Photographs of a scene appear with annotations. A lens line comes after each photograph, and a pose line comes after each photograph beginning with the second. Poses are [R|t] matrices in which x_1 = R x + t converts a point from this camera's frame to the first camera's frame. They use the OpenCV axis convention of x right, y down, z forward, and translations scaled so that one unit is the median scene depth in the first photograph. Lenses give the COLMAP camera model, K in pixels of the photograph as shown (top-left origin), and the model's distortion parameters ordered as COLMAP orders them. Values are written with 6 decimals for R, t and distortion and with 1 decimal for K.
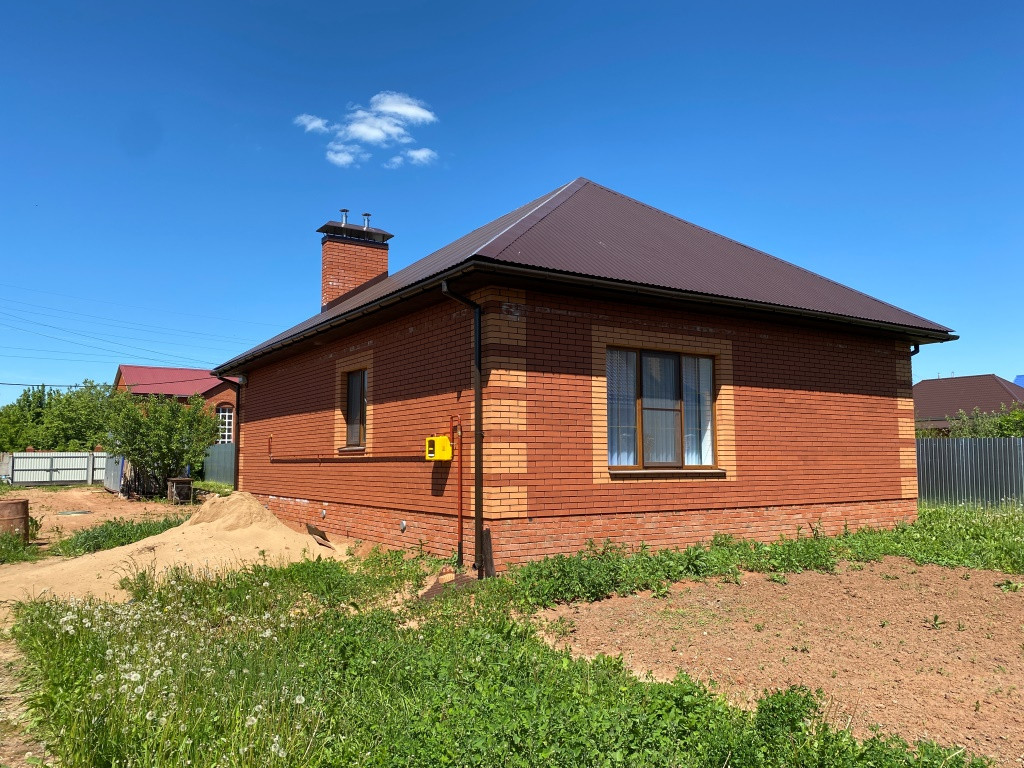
lens RADIAL K [[778.1, 0, 529.9], [0, 778.1, 379.9], [0, 0, 1]] dist [0.066880, -0.074872]
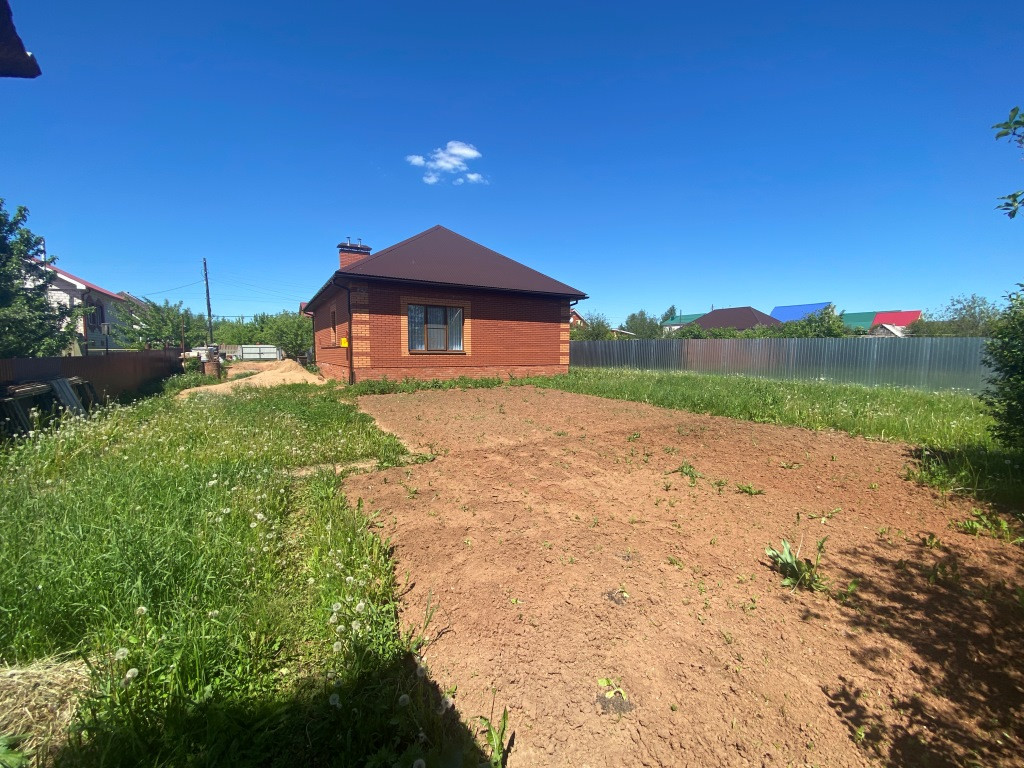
lens RADIAL K [[413.2, 0, 510.3], [0, 413.2, 383.7], [0, 0, 1]] dist [0.037316, -0.034152]
pose [[0.998750, 0.010076, -0.048964, 0.455050], [-0.001265, 0.984257, 0.176738, -0.023373], [0.049974, -0.176455, 0.983039, -0.353431]]
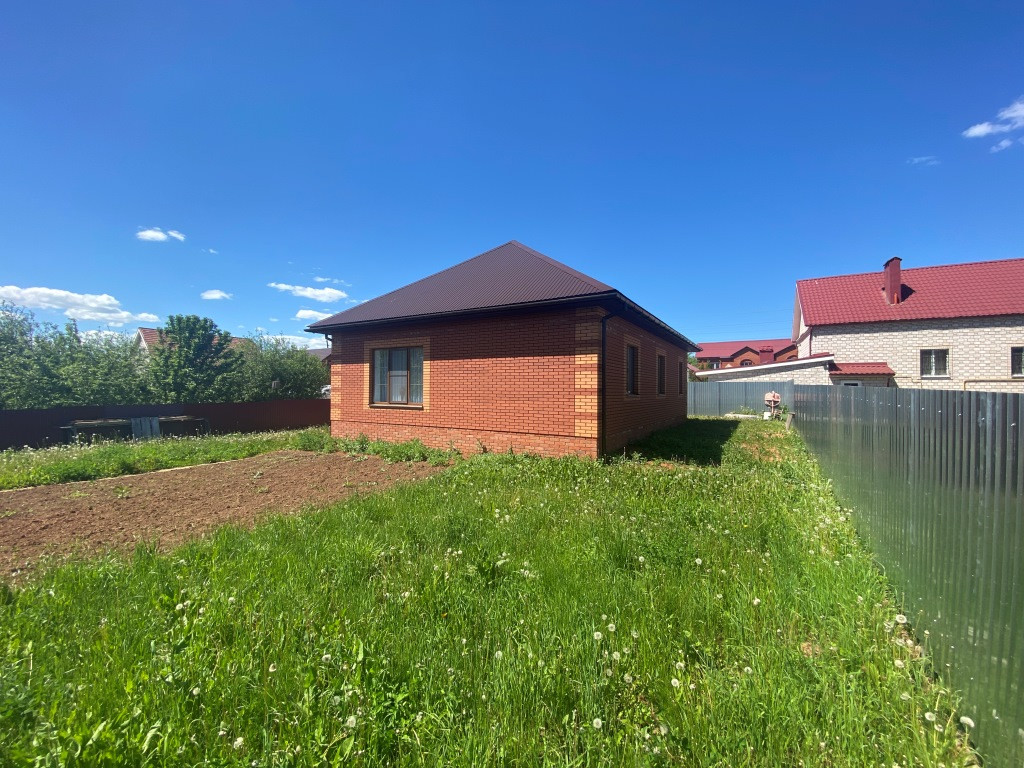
lens RADIAL K [[413.2, 0, 510.3], [0, 413.2, 383.7], [0, 0, 1]] dist [0.037316, -0.034152]
pose [[0.401464, -0.006034, -0.915855, 1.229052], [0.081548, 0.996242, 0.029182, 0.048382], [0.912237, -0.086401, 0.400447, 0.779113]]
